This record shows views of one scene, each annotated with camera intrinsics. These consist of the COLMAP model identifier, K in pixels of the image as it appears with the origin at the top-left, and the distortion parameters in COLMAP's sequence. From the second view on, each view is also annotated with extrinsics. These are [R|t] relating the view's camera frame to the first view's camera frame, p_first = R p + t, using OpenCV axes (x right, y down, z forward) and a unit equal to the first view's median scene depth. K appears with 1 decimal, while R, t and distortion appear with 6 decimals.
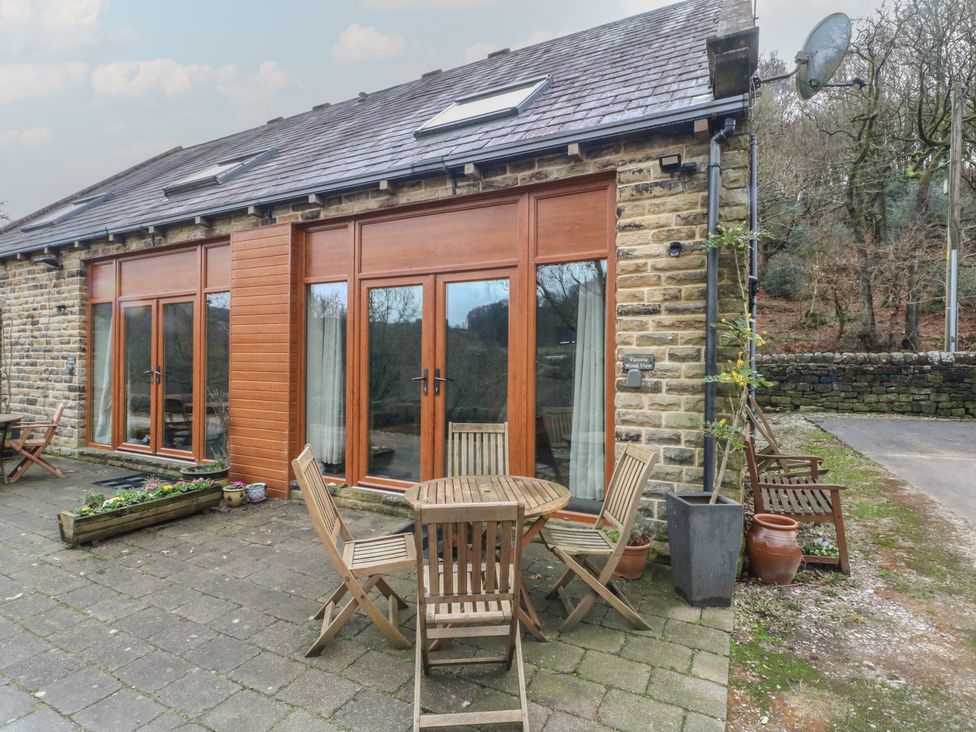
lens RADIAL K [[511.8, 0, 490.1], [0, 511.8, 369.3], [0, 0, 1]] dist [0.002598, -0.014793]
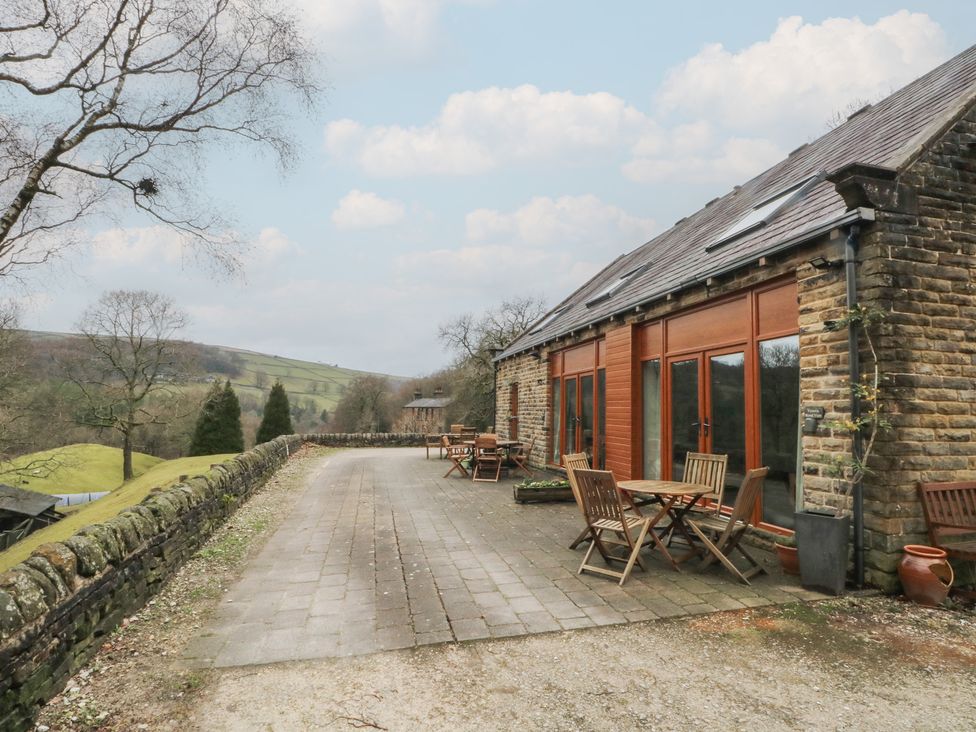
lens RADIAL K [[511.8, 0, 490.1], [0, 511.8, 369.3], [0, 0, 1]] dist [0.002598, -0.014793]
pose [[0.641170, -0.061280, -0.764948, 0.552000], [-0.018599, 0.995273, -0.095321, 0.011080], [0.767173, 0.075344, 0.637000, -0.338985]]
